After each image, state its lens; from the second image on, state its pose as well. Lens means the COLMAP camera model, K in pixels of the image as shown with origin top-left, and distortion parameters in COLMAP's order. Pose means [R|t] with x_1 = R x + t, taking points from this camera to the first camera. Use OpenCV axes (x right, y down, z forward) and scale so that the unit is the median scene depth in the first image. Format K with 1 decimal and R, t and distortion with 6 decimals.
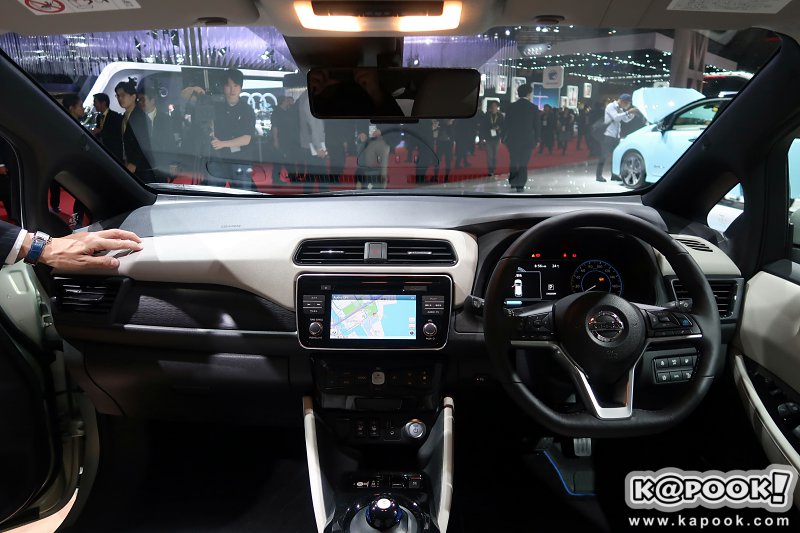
lens RADIAL K [[594.3, 0, 399.9], [0, 594.3, 260.9], [0, 0, 1]] dist [-0.022692, 0.005510]
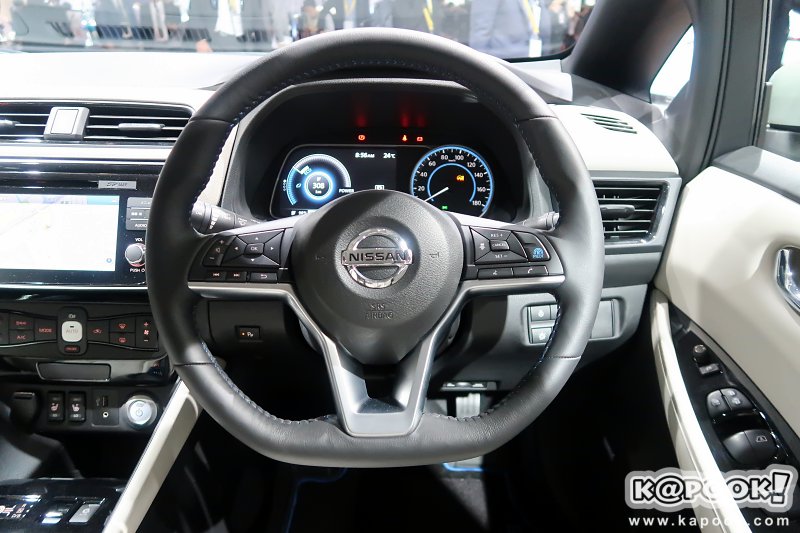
lens RADIAL K [[594.3, 0, 400.2], [0, 594.3, 272.5], [0, 0, 1]] dist [-0.022692, 0.005510]
pose [[0.999738, 0.014407, 0.017761, 0.296609], [-0.017072, 0.986909, 0.160373, 0.033441], [-0.015218, -0.160634, 0.986897, 0.406808]]
